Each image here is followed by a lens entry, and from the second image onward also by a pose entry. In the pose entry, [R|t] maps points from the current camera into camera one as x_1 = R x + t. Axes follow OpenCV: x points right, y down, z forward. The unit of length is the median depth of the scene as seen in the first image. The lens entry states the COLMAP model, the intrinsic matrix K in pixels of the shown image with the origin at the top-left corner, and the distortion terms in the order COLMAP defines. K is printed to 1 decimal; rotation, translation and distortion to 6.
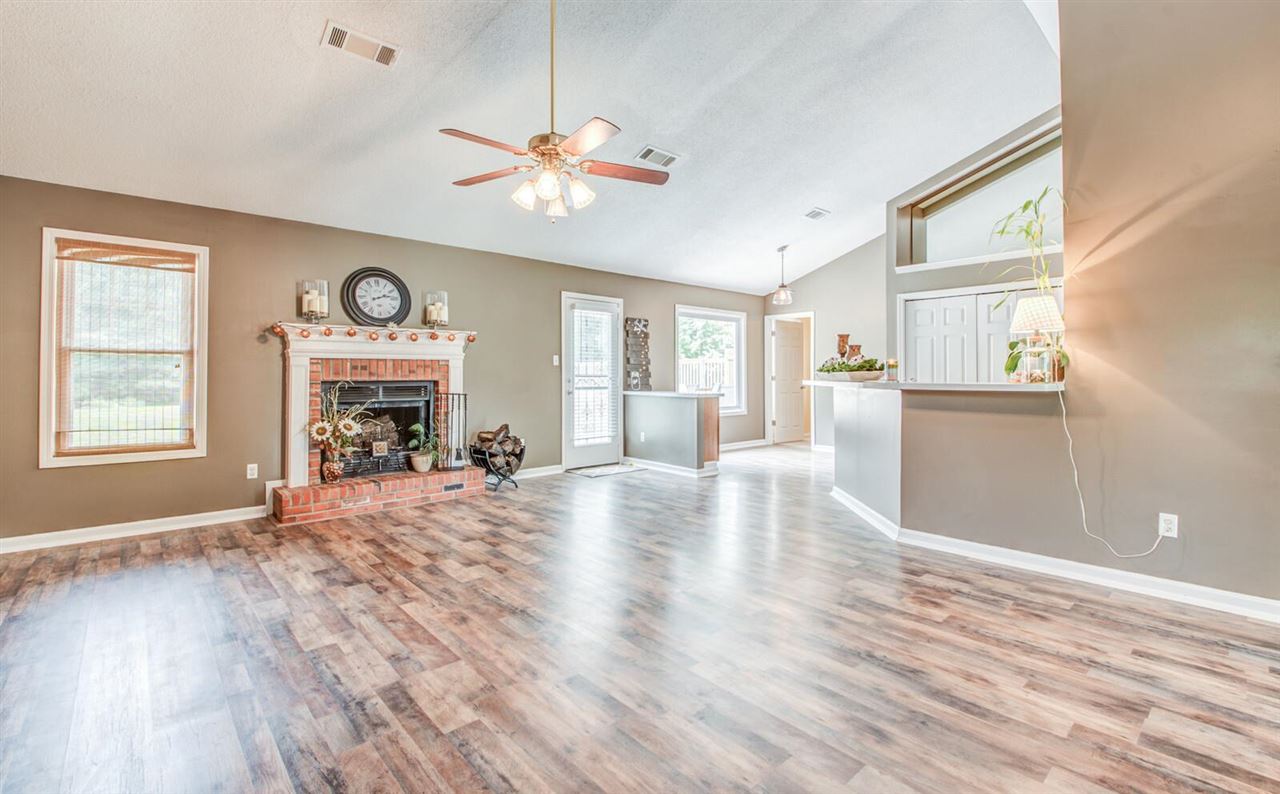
lens RADIAL K [[559.8, 0, 638.6], [0, 559.8, 372.8], [0, 0, 1]] dist [0.019722, -0.018844]
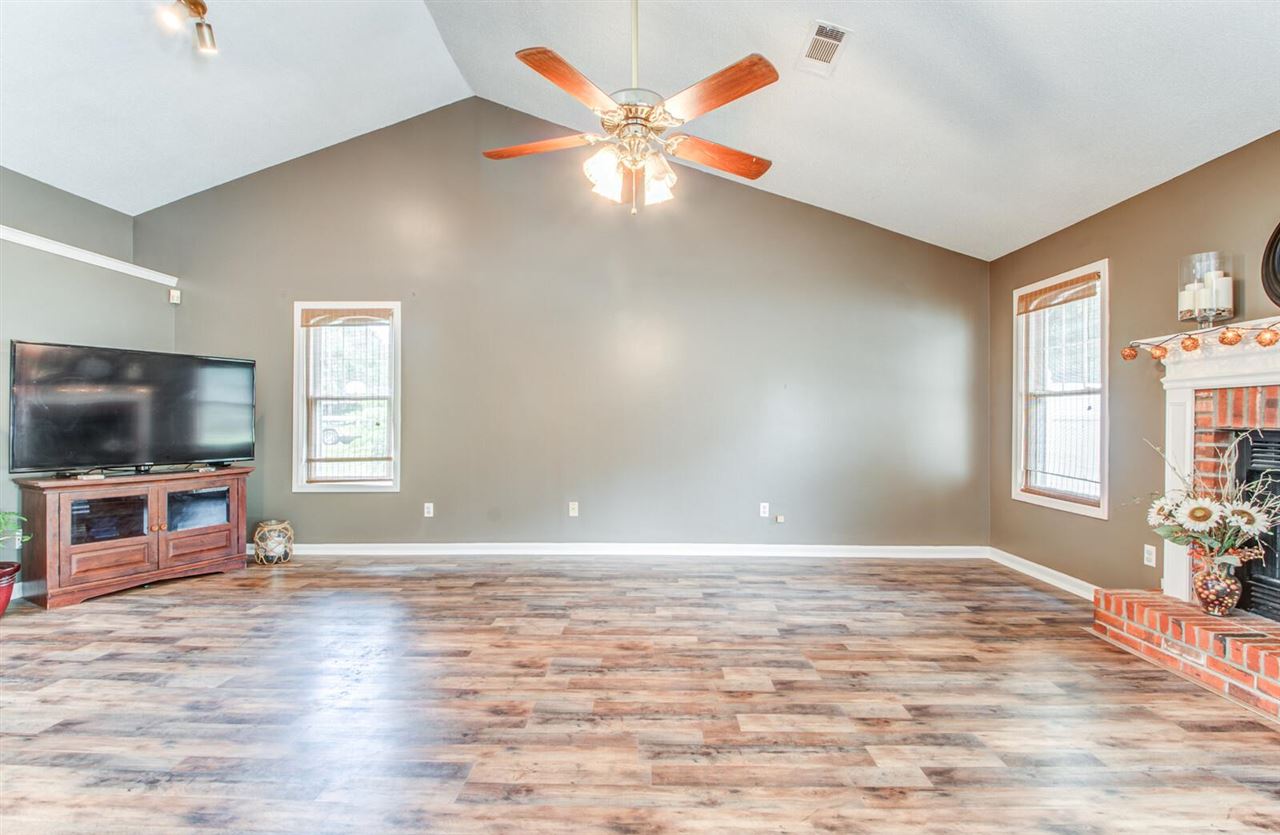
lens RADIAL K [[559.1, 0, 640.0], [0, 559.1, 417.5], [0, 0, 1]] dist [0.017741, -0.020657]
pose [[-0.683748, -0.001137, -0.729718, 0.235232], [0.002544, 0.999989, -0.003941, 0.003559], [0.729714, -0.004551, -0.683737, 0.924590]]
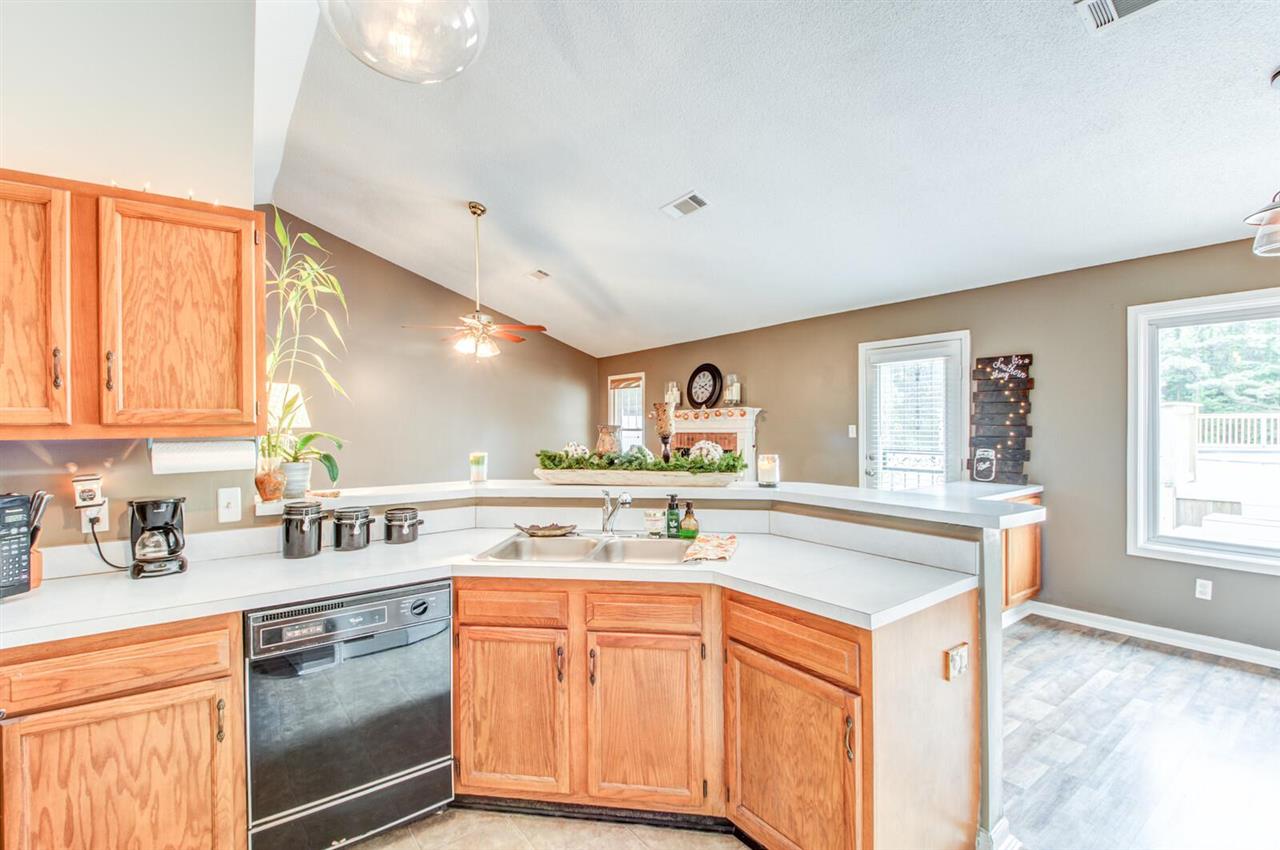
lens RADIAL K [[564.5, 0, 632.2], [0, 564.5, 425.6], [0, 0, 1]] dist [0.002295, -0.014223]
pose [[-0.104912, 0.001409, -0.994481, 0.909400], [0.011485, 0.999934, 0.000205, -0.045476], [0.994415, -0.011401, -0.104921, 1.004783]]
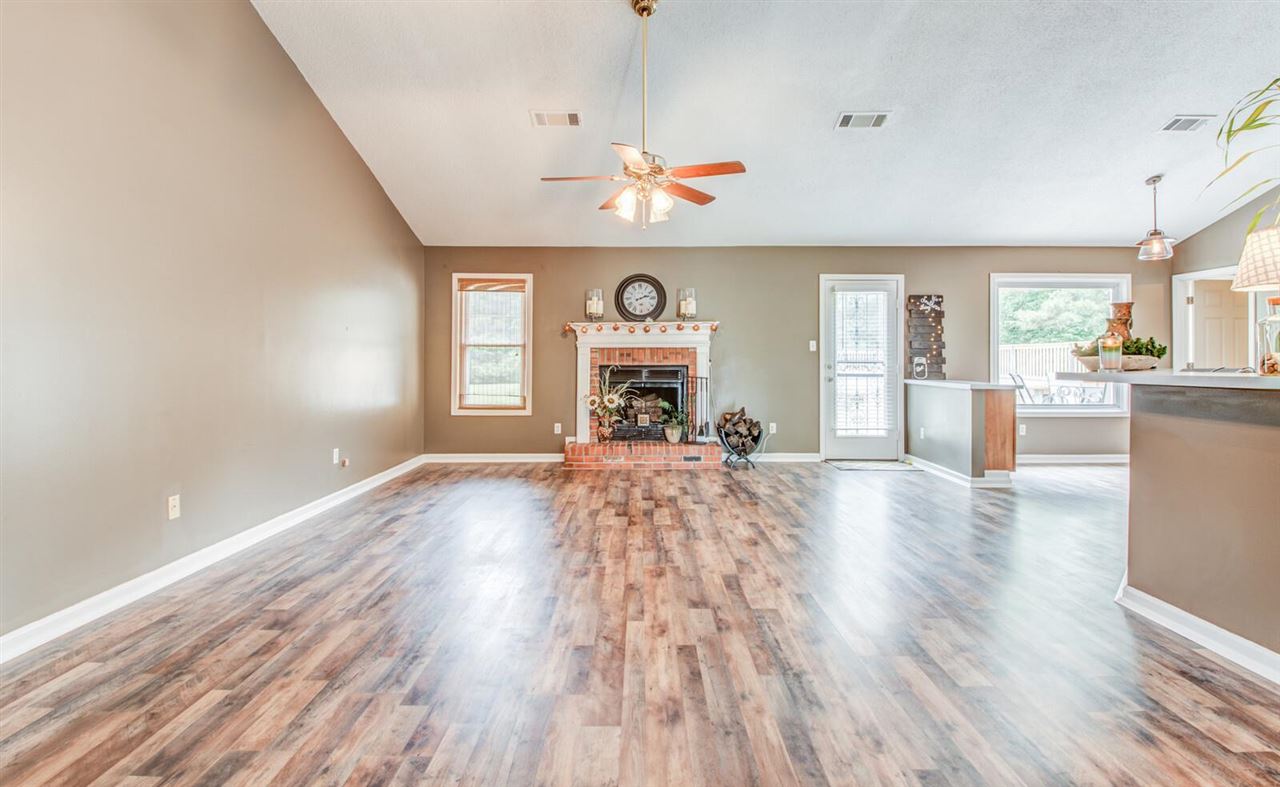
lens RADIAL K [[568.7, 0, 637.2], [0, 568.7, 350.3], [0, 0, 1]] dist [0.035110, -0.030204]
pose [[0.739420, -0.011620, -0.673144, 0.388332], [0.001483, 0.999877, -0.015632, 0.000742], [0.673242, 0.010560, 0.739347, 0.069417]]
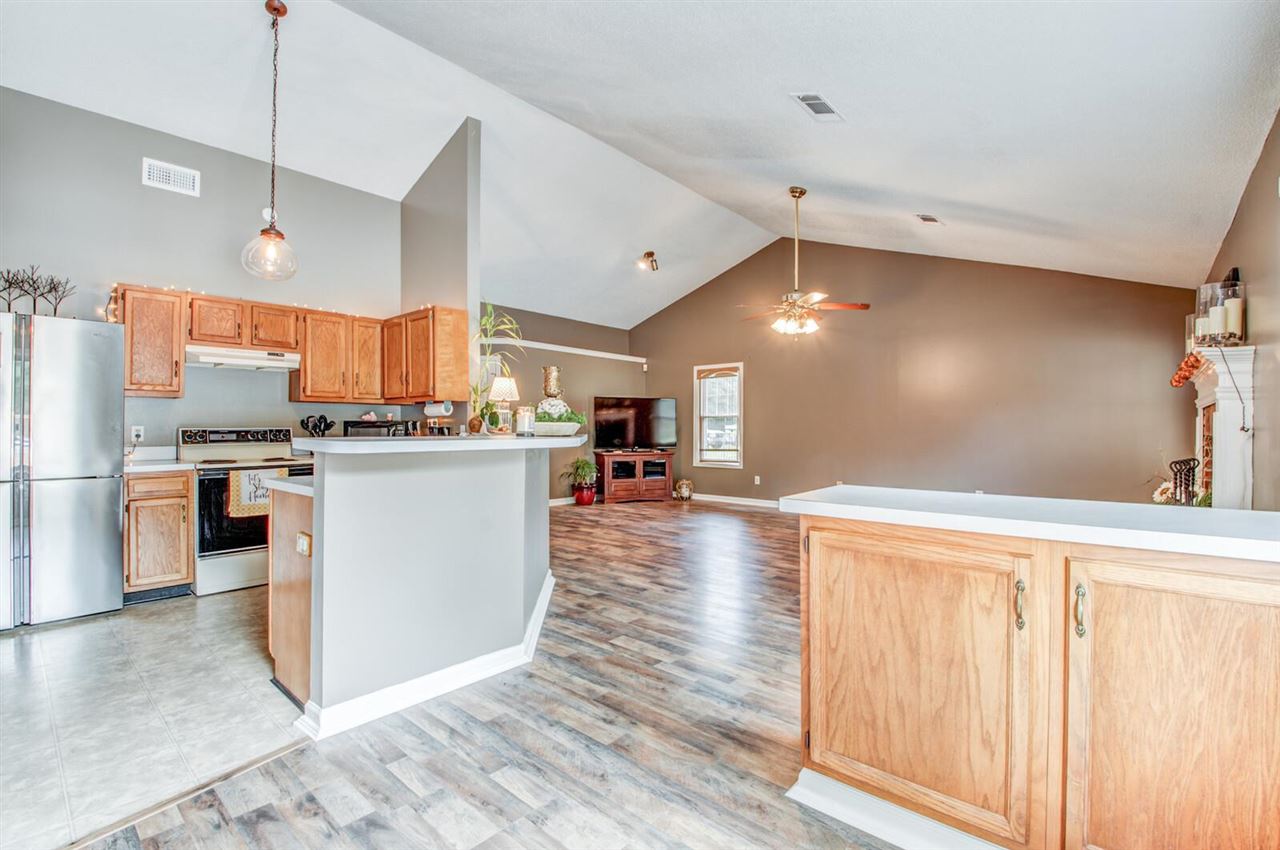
lens RADIAL K [[564.5, 0, 632.2], [0, 564.5, 425.6], [0, 0, 1]] dist [0.002295, -0.014223]
pose [[-0.994767, -0.000672, -0.102166, 0.327435], [0.000065, 0.999974, -0.007217, 0.006354], [0.102168, -0.007186, -0.994741, 1.649145]]
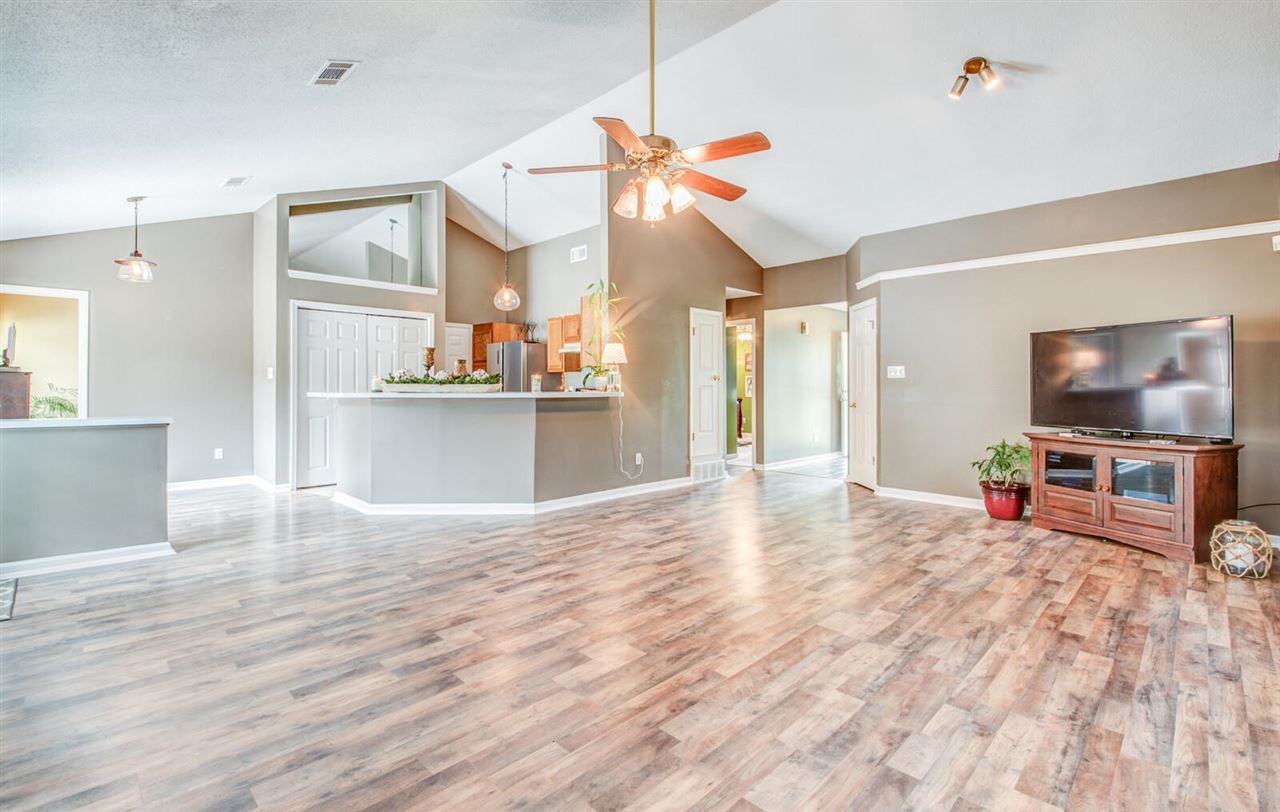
lens RADIAL K [[574.2, 0, 628.5], [0, 574.2, 384.1], [0, 0, 1]] dist [0.020415, -0.022079]
pose [[-0.048231, 0.007144, 0.998811, -0.692979], [-0.005026, 0.999960, -0.007395, 0.004450], [-0.998824, -0.005377, -0.048193, 0.664659]]
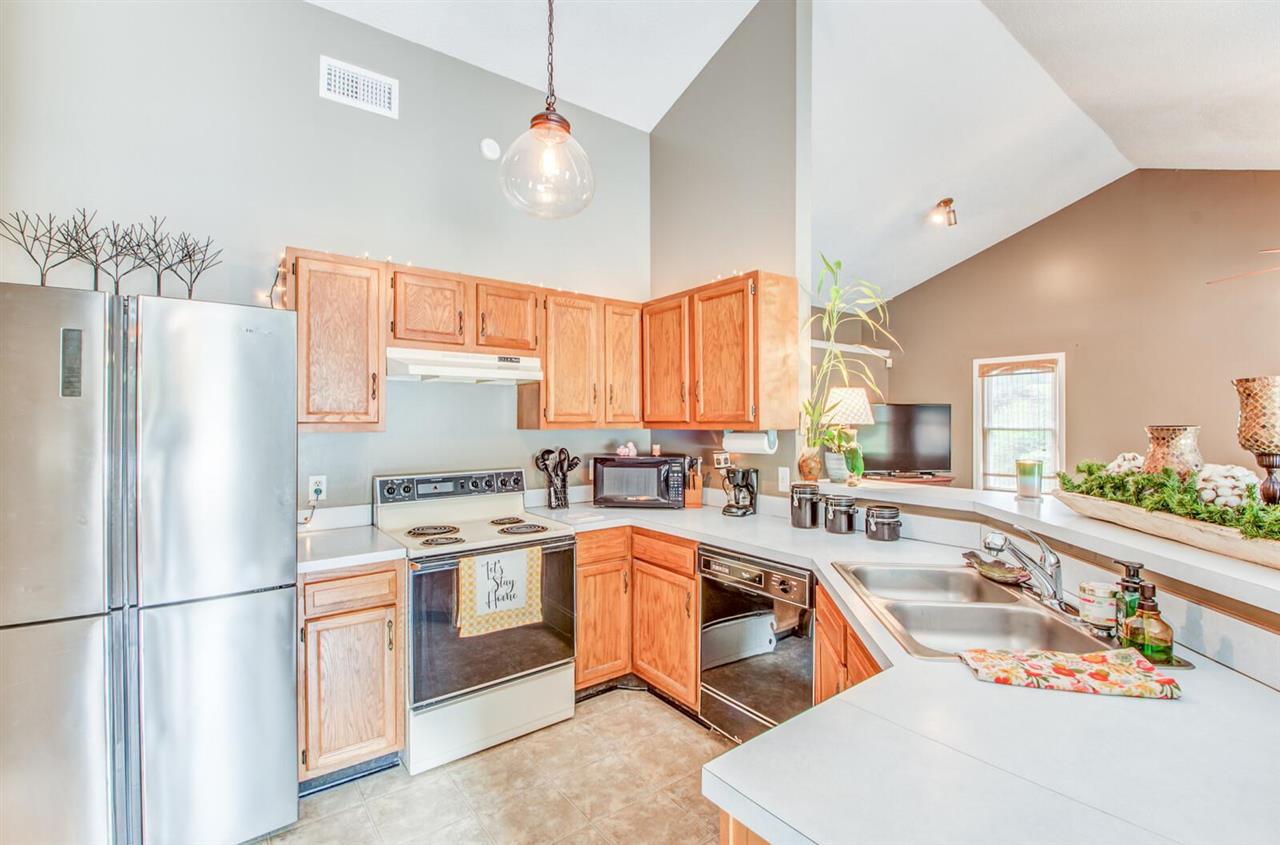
lens RADIAL K [[554.4, 0, 640.0], [0, 554.4, 422.5], [0, 0, 1]] dist [0.045549, -0.047453]
pose [[-0.996021, 0.002789, 0.089080, 0.618727], [0.002491, 0.999991, -0.003462, -0.047086], [-0.089089, -0.003226, -0.996018, 1.250973]]
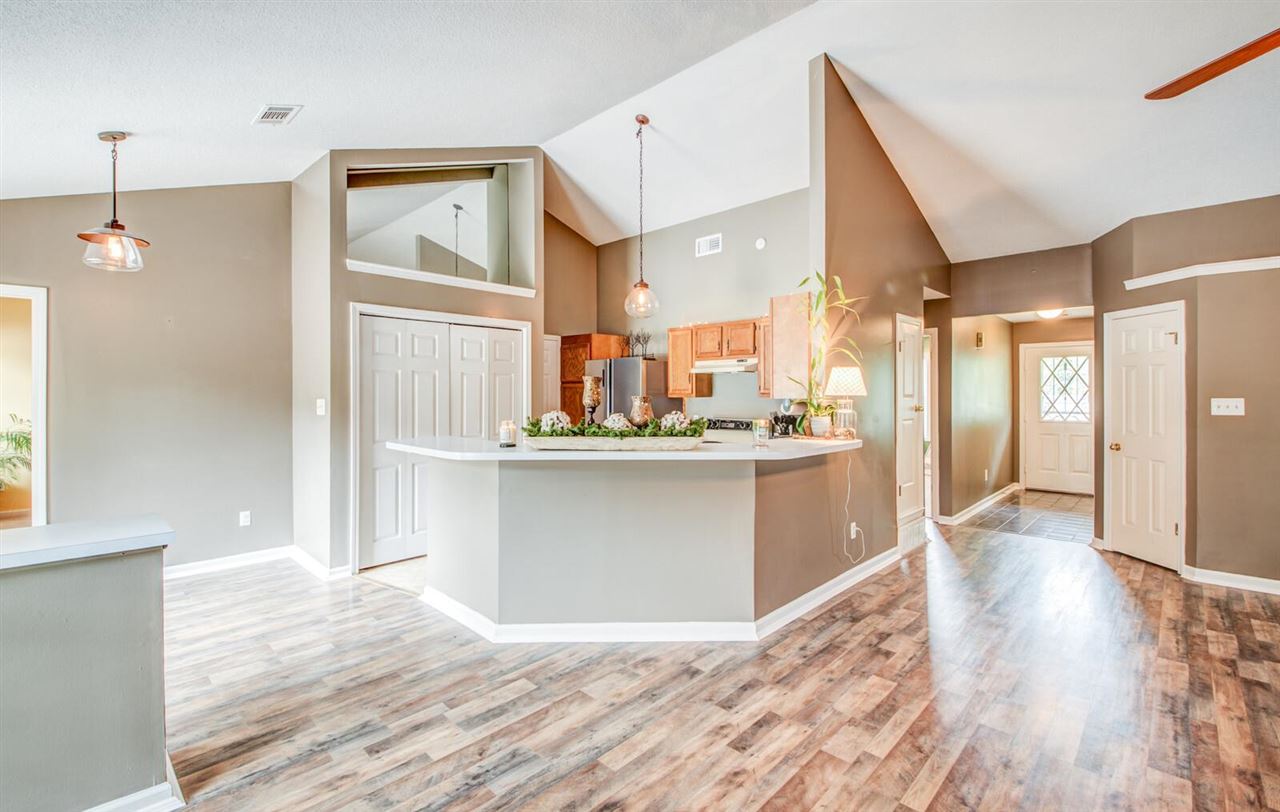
lens RADIAL K [[552.8, 0, 637.8], [0, 552.8, 392.1], [0, 0, 1]] dist [0.016923, -0.012251]
pose [[-0.066581, 0.003281, 0.997776, -0.267474], [-0.003313, 0.999988, -0.003509, -0.047984], [-0.997776, -0.003539, -0.066569, 0.964667]]
